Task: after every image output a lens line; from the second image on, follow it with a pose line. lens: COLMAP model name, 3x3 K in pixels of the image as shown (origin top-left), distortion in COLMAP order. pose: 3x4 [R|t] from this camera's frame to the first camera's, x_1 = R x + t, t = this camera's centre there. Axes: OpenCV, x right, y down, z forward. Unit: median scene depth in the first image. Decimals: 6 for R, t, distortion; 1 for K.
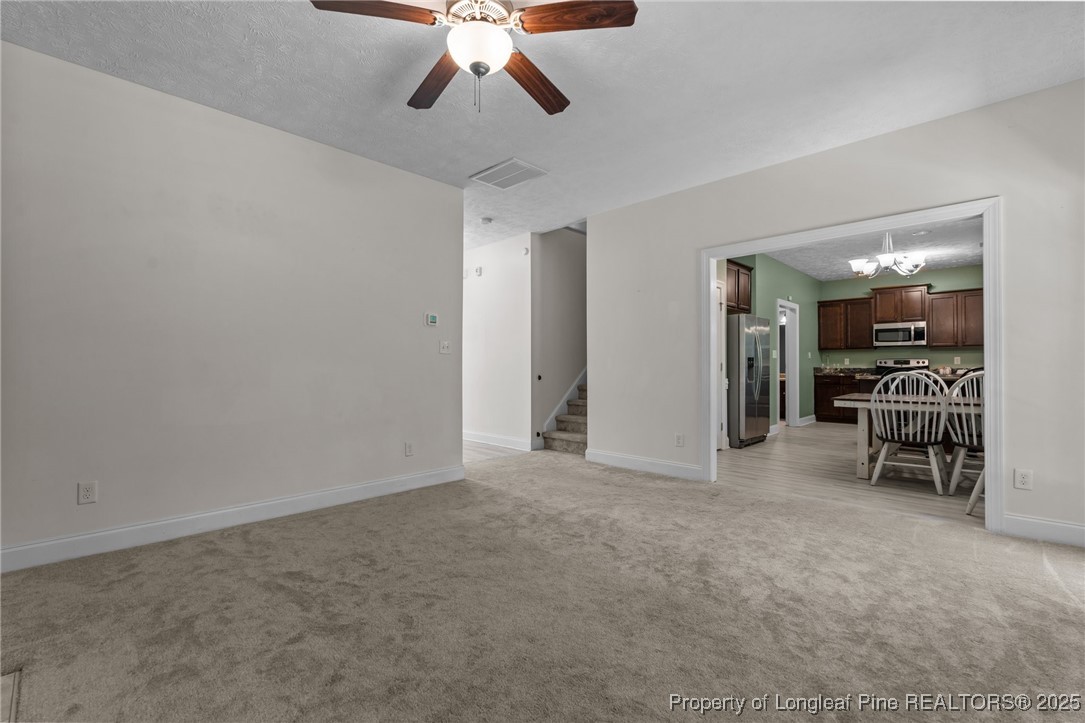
lens RADIAL K [[477.6, 0, 523.5], [0, 477.6, 362.7], [0, 0, 1]] dist [-0.009752, 0.001355]
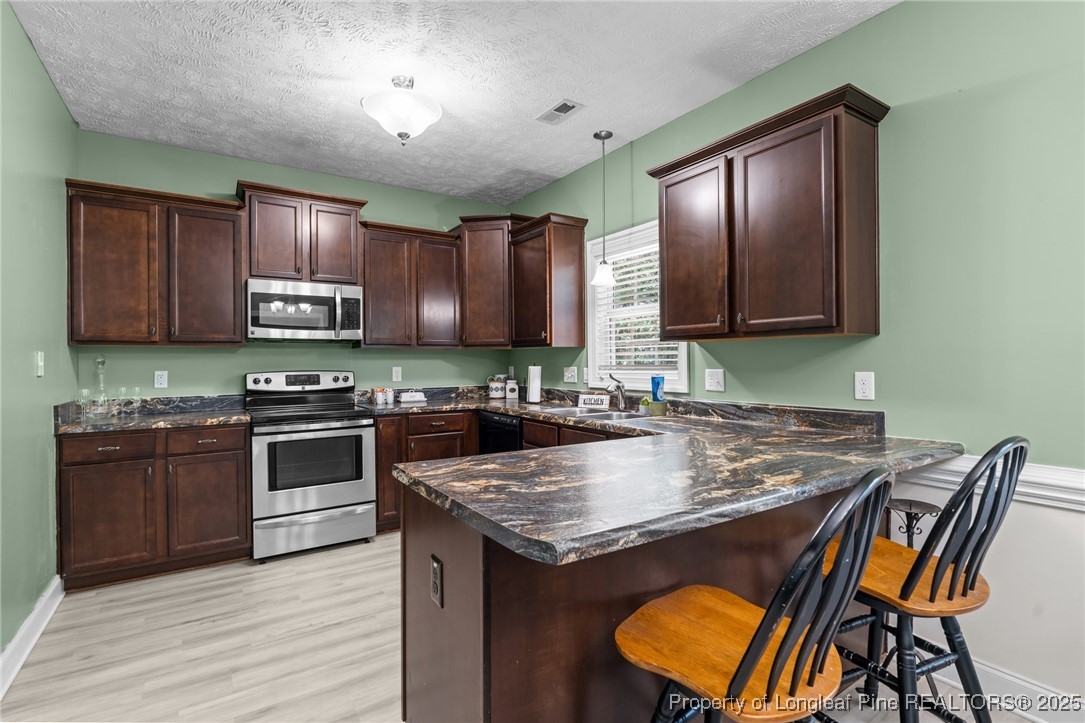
lens RADIAL K [[512.6, 0, 549.2], [0, 512.6, 359.2], [0, 0, 1]] dist [-0.004852, 0.000042]
pose [[0.195649, -0.000306, 0.980674, 0.392277], [-0.002614, 0.999996, 0.000833, -0.019374], [-0.980671, -0.002726, 0.195647, 0.690540]]
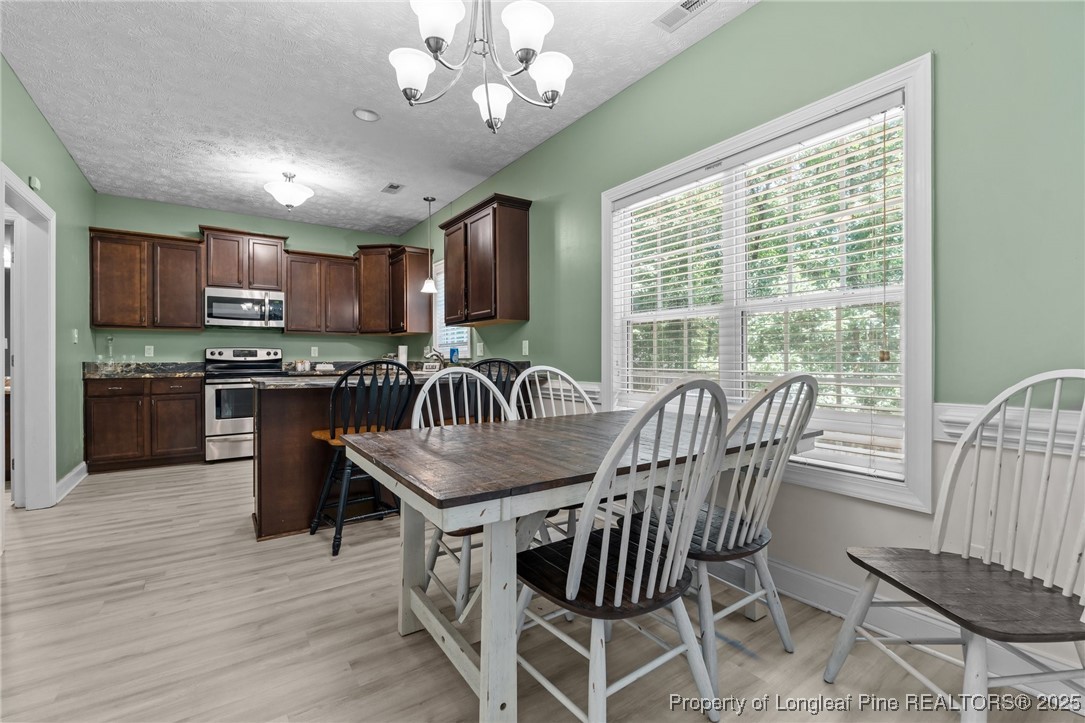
lens RADIAL K [[477.6, 0, 548.1], [0, 477.6, 358.3], [0, 0, 1]] dist [-0.009752, 0.001355]
pose [[0.169403, -0.000125, 0.985547, 0.234619], [-0.005130, 0.999986, 0.001008, 0.003139], [-0.985534, -0.005227, 0.169400, 0.486255]]
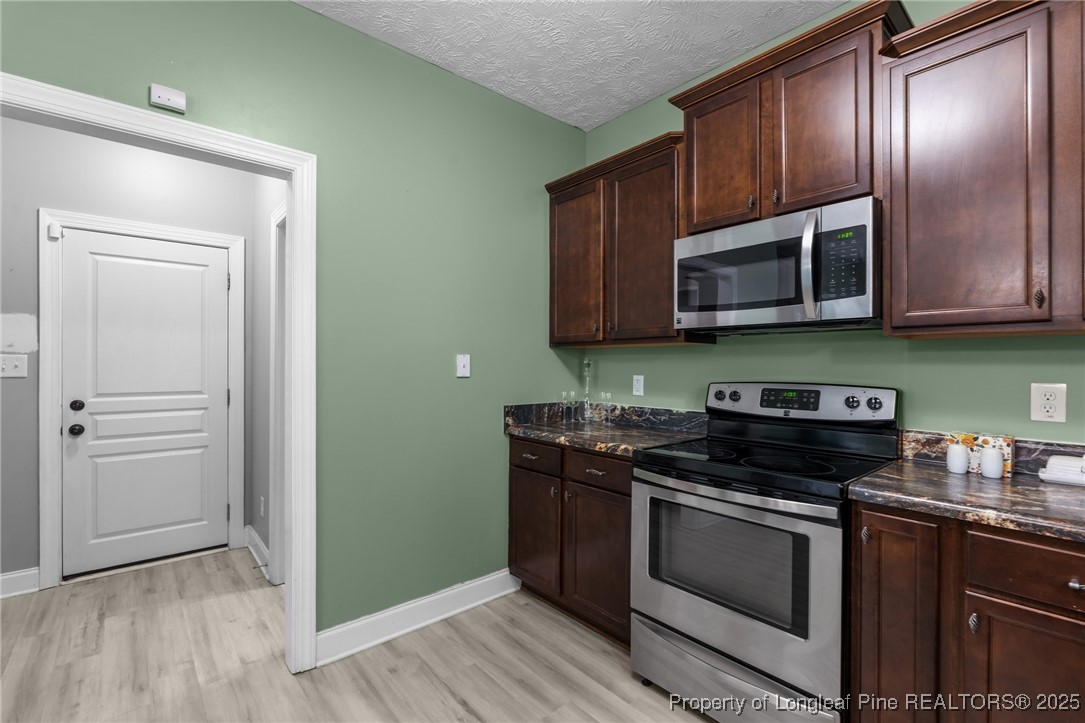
lens RADIAL K [[477.6, 0, 532.2], [0, 477.6, 365.3], [0, 0, 1]] dist [-0.009752, 0.001355]
pose [[0.996163, 0.003124, -0.087457, 0.682068], [-0.002197, 0.999940, 0.010694, -0.019003], [0.087485, -0.010461, 0.996111, 0.745751]]
